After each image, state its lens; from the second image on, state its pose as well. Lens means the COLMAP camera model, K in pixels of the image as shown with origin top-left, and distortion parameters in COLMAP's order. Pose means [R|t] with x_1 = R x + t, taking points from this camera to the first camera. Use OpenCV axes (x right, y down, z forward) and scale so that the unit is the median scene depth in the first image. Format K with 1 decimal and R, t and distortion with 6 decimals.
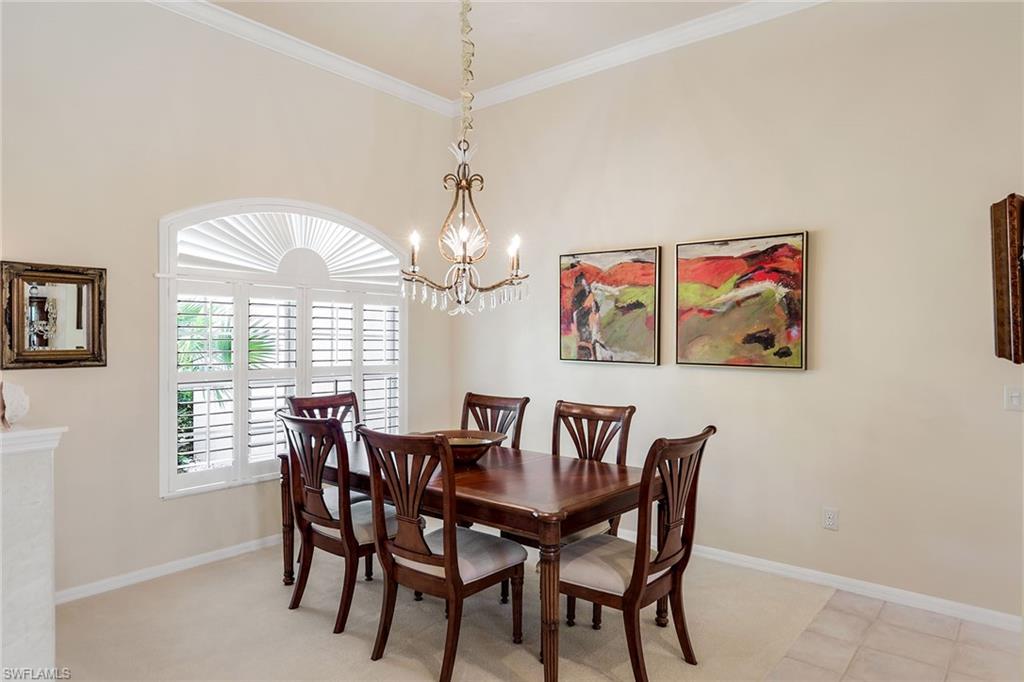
lens RADIAL K [[622.2, 0, 510.8], [0, 622.2, 351.4], [0, 0, 1]] dist [-0.001292, -0.000428]
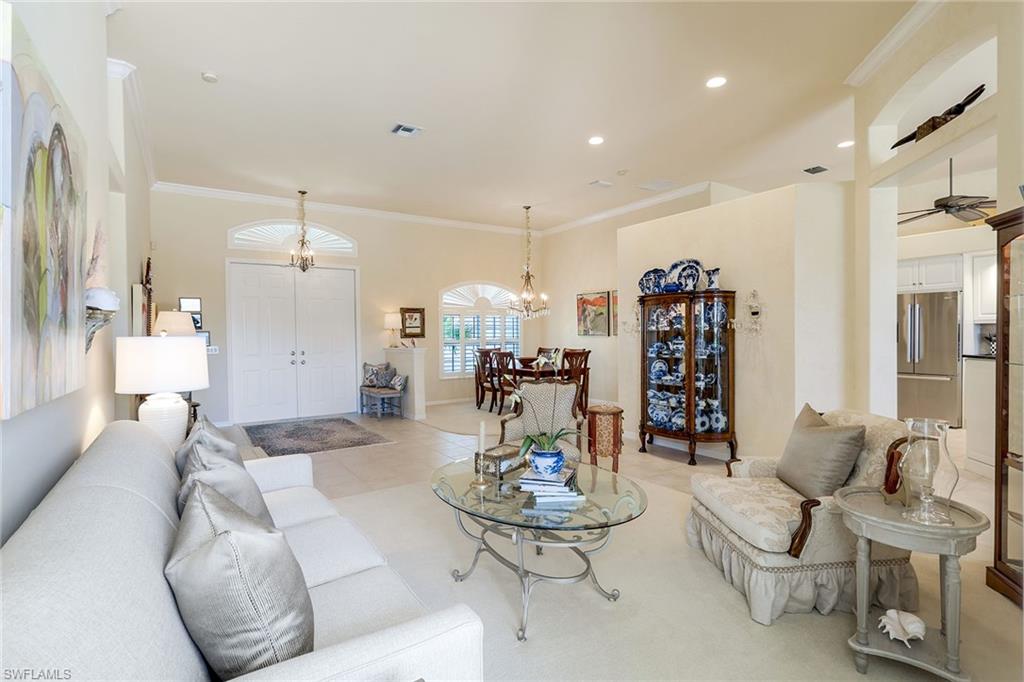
lens RADIAL K [[454.0, 0, 511.9], [0, 454.0, 333.6], [0, 0, 1]] dist [0.000089, -0.000243]
pose [[0.957165, -0.017790, -0.288997, 0.395022], [0.012358, 0.999711, -0.020608, 0.045363], [0.289280, 0.016154, 0.957108, -0.949562]]
